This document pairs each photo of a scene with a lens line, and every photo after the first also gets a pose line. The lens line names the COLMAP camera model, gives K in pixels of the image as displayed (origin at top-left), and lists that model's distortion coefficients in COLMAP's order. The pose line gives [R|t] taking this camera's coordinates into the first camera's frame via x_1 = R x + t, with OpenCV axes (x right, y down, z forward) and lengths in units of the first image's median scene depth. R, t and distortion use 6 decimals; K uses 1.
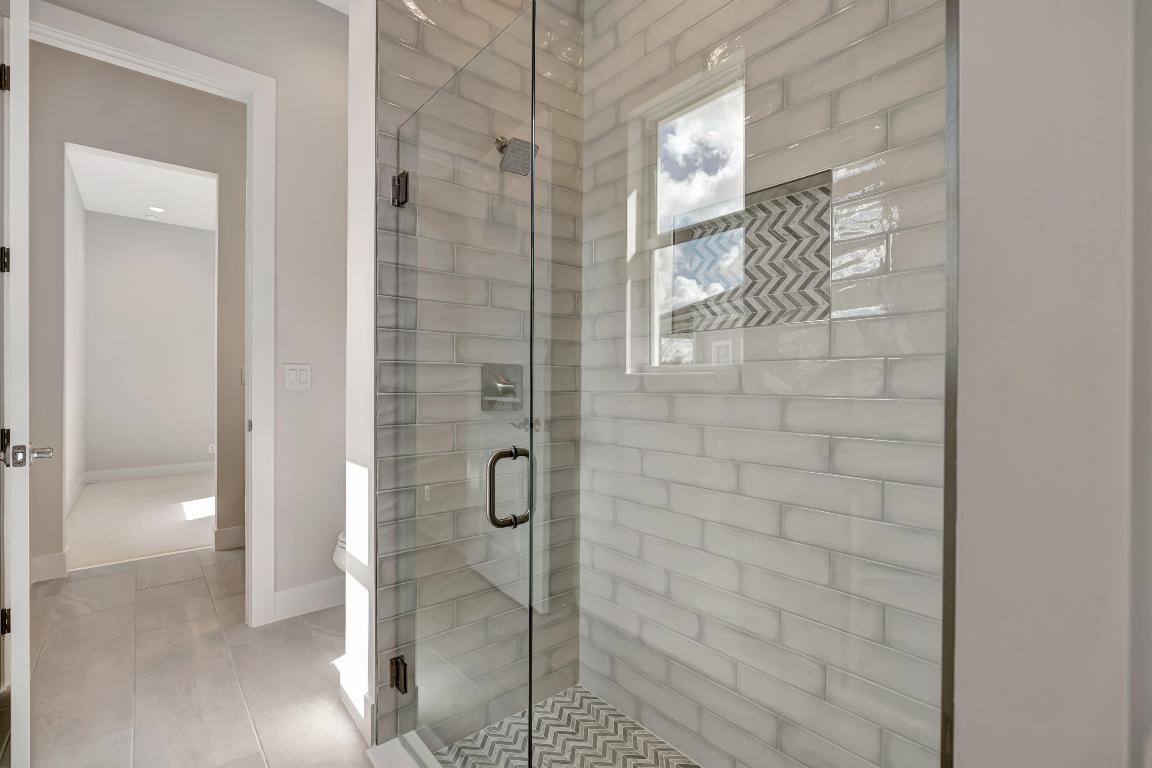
lens RADIAL K [[504.2, 0, 578.6], [0, 504.2, 384.9], [0, 0, 1]] dist [-0.003270, -0.000145]
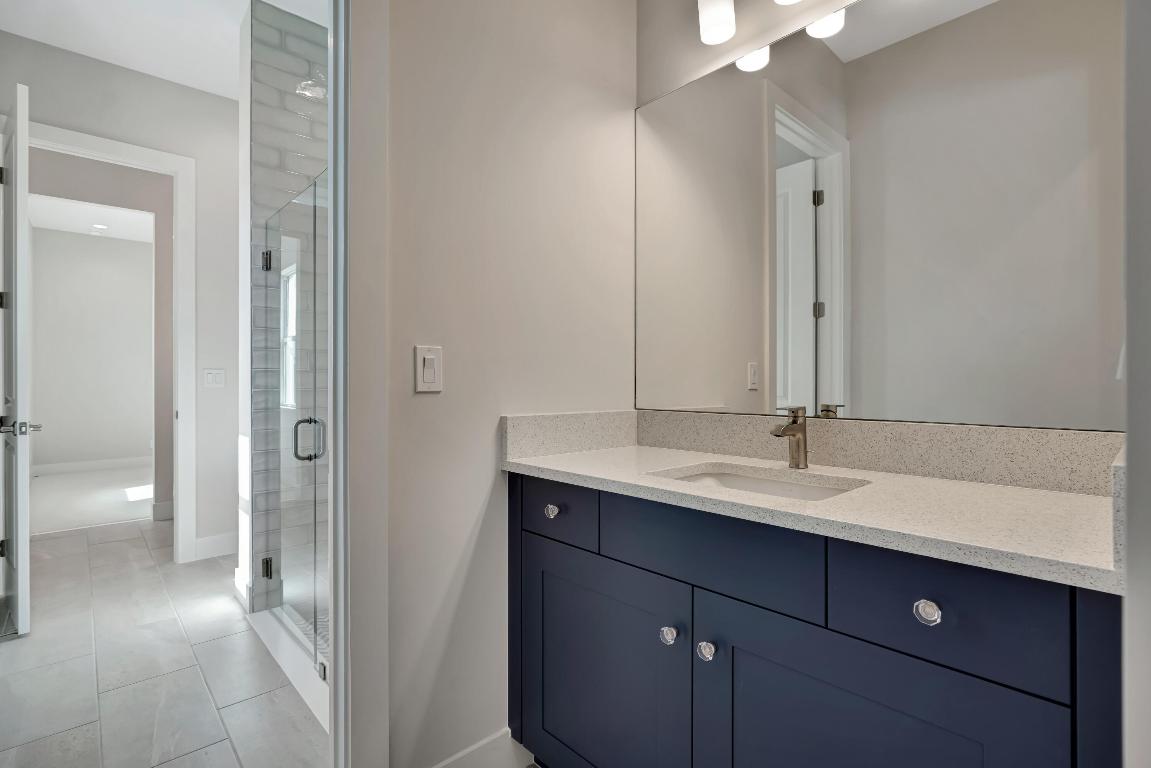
lens RADIAL K [[534.3, 0, 575.5], [0, 534.3, 384.0], [0, 0, 1]] dist [-0.002965, -0.000910]
pose [[0.999348, -0.003918, 0.035893, 0.534150], [0.003966, 0.999991, -0.001258, 0.005144], [-0.035887, 0.001399, 0.999355, -0.685624]]
